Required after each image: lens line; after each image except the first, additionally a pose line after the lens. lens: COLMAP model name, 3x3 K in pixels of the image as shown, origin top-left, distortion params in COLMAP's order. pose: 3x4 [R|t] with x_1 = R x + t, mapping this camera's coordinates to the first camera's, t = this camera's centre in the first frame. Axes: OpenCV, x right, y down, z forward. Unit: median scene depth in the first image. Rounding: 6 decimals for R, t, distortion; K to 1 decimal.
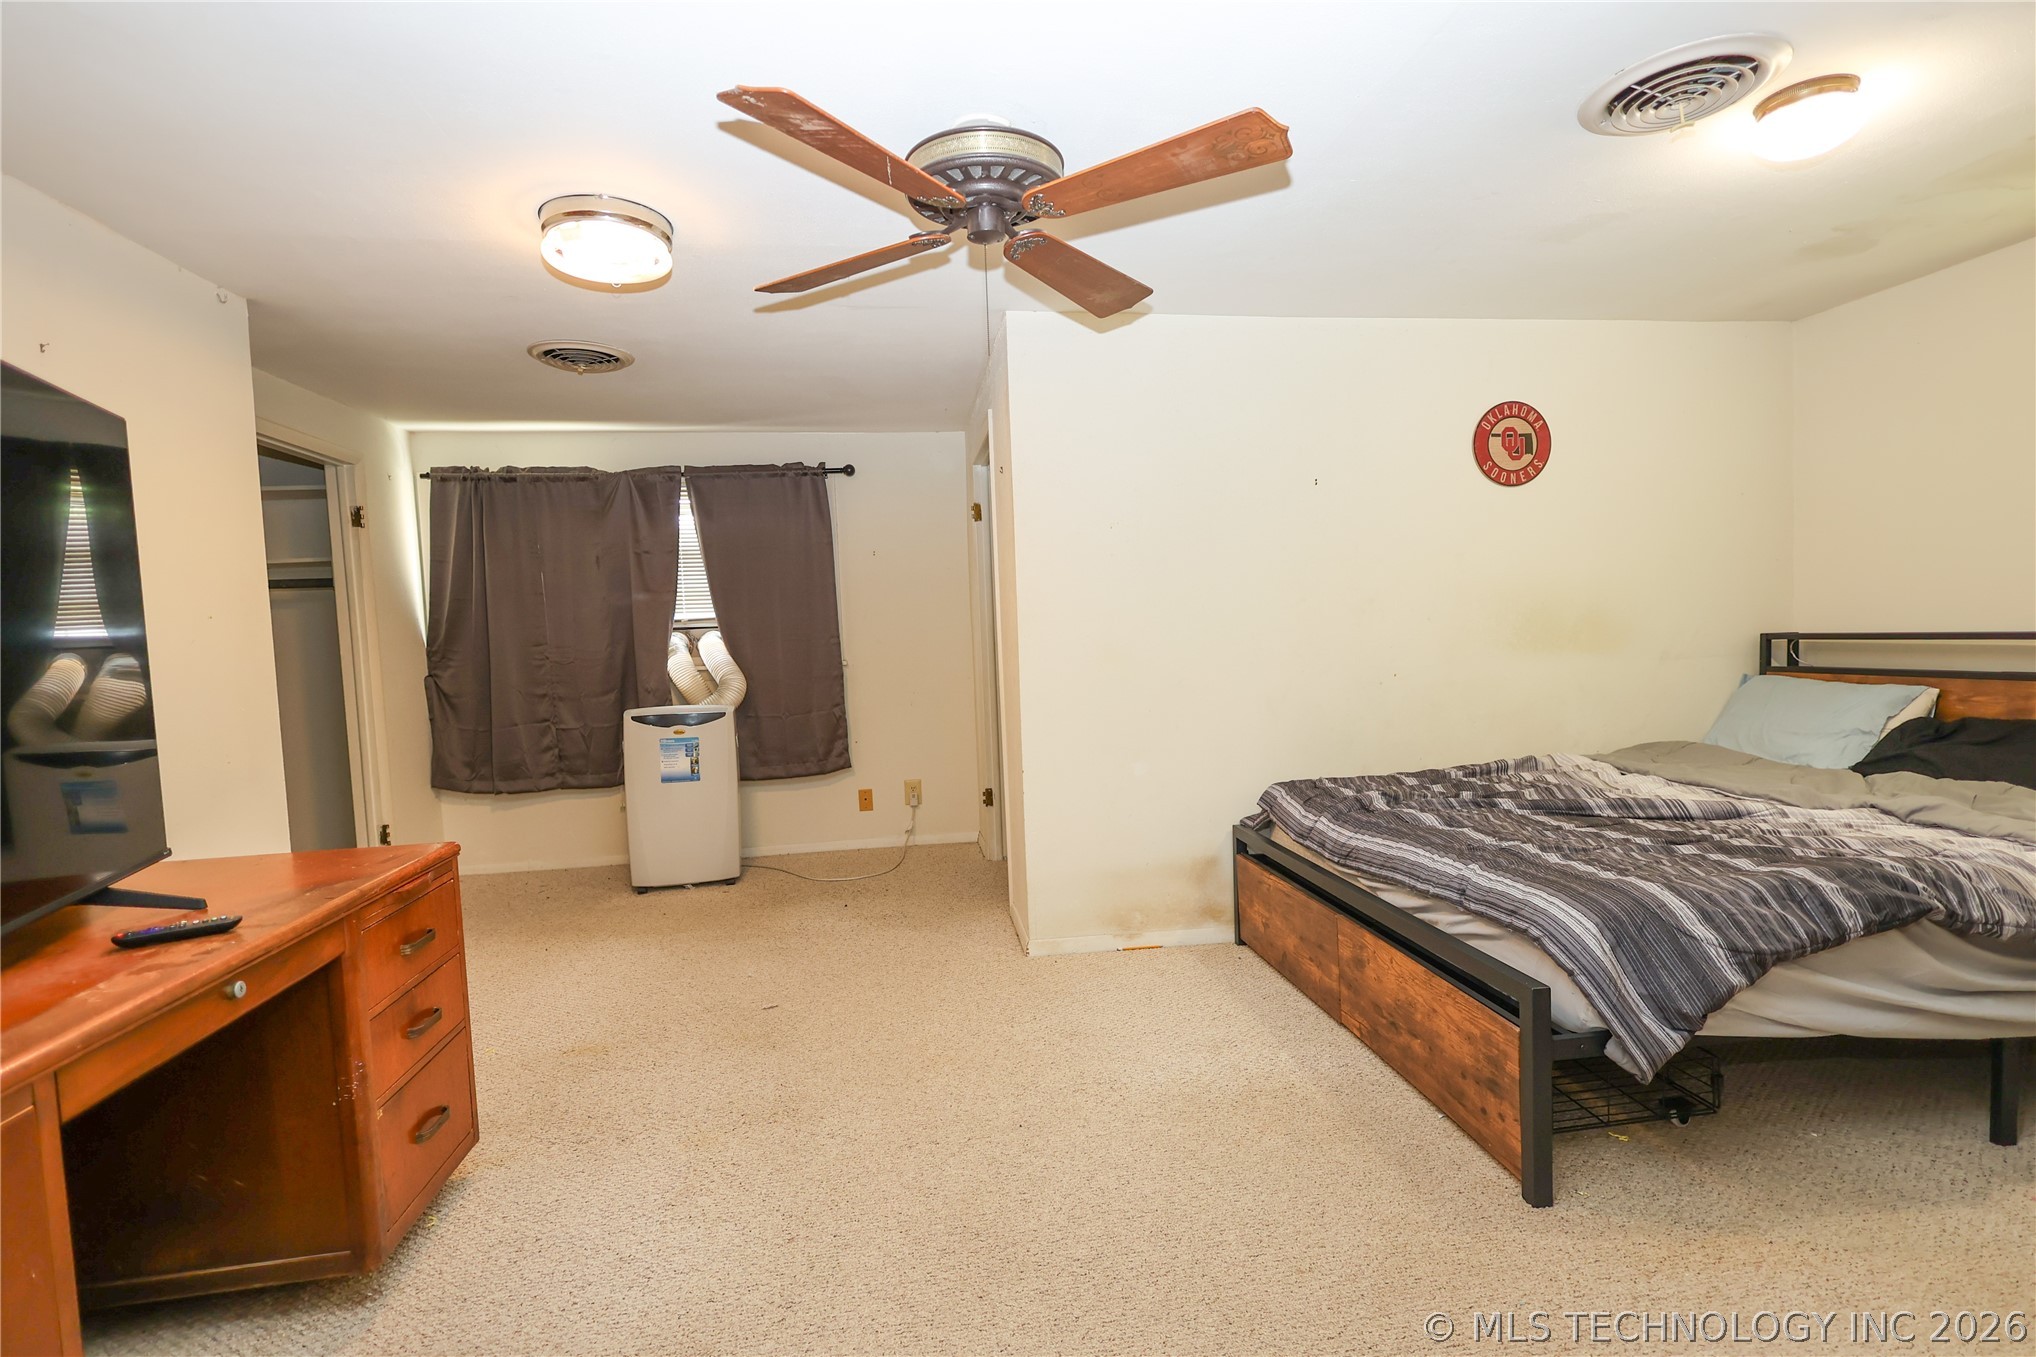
lens RADIAL K [[928.2, 0, 1013.7], [0, 928.2, 684.1], [0, 0, 1]] dist [-0.001267, 0.000250]
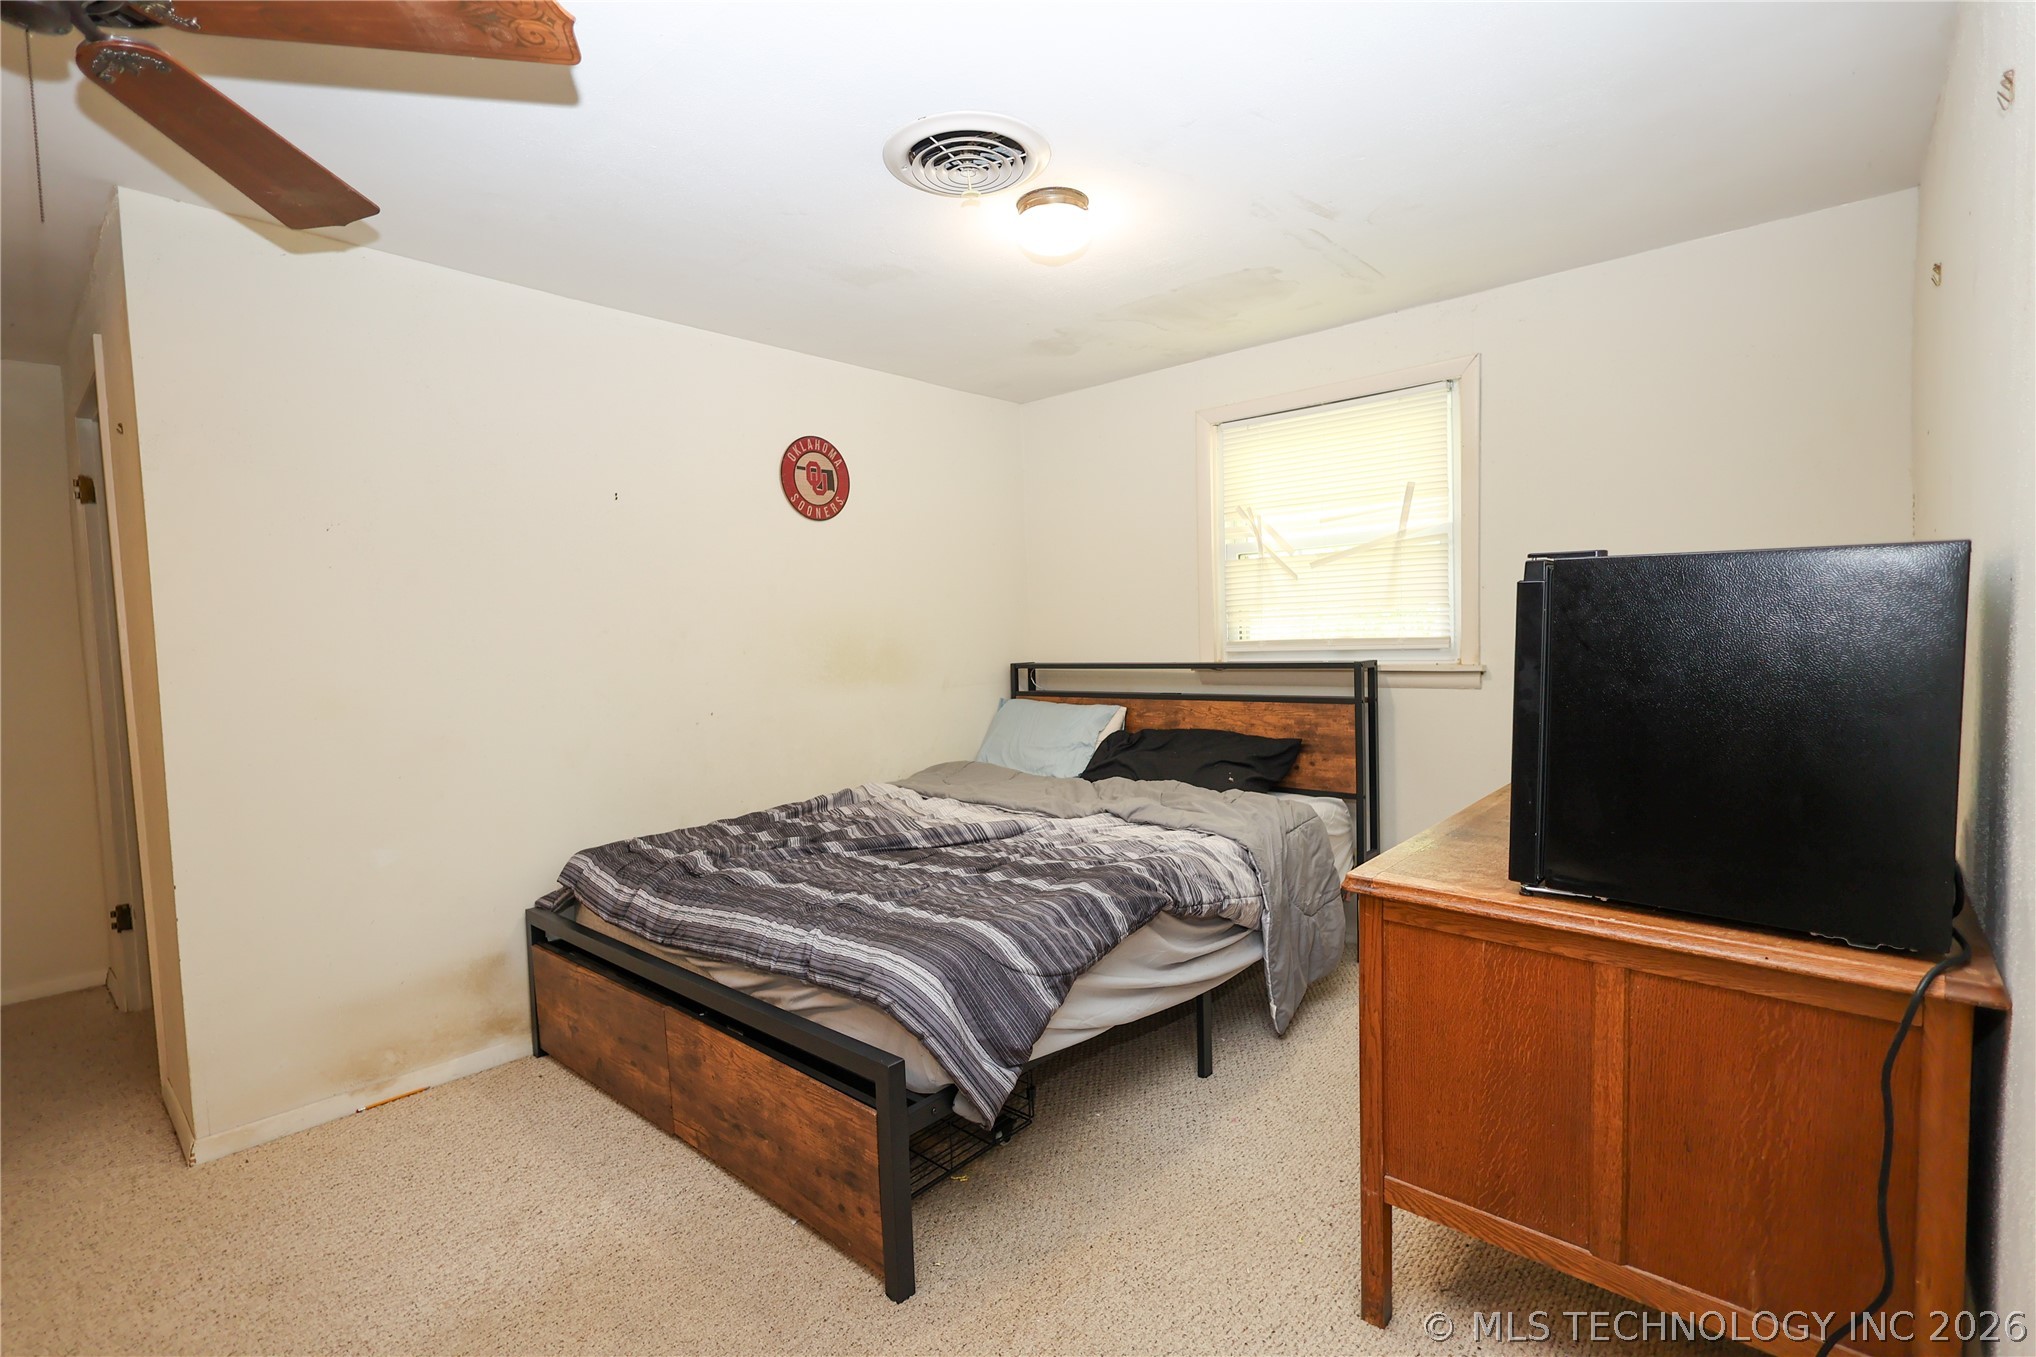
lens RADIAL K [[950.6, 0, 1018.0], [0, 950.6, 678.5], [0, 0, 1]] dist [-0.001406, 0.000800]
pose [[0.754263, -0.022427, 0.656190, 0.030361], [0.043460, 0.998930, -0.015815, -0.023514], [-0.655133, 0.040447, 0.754430, 0.124490]]
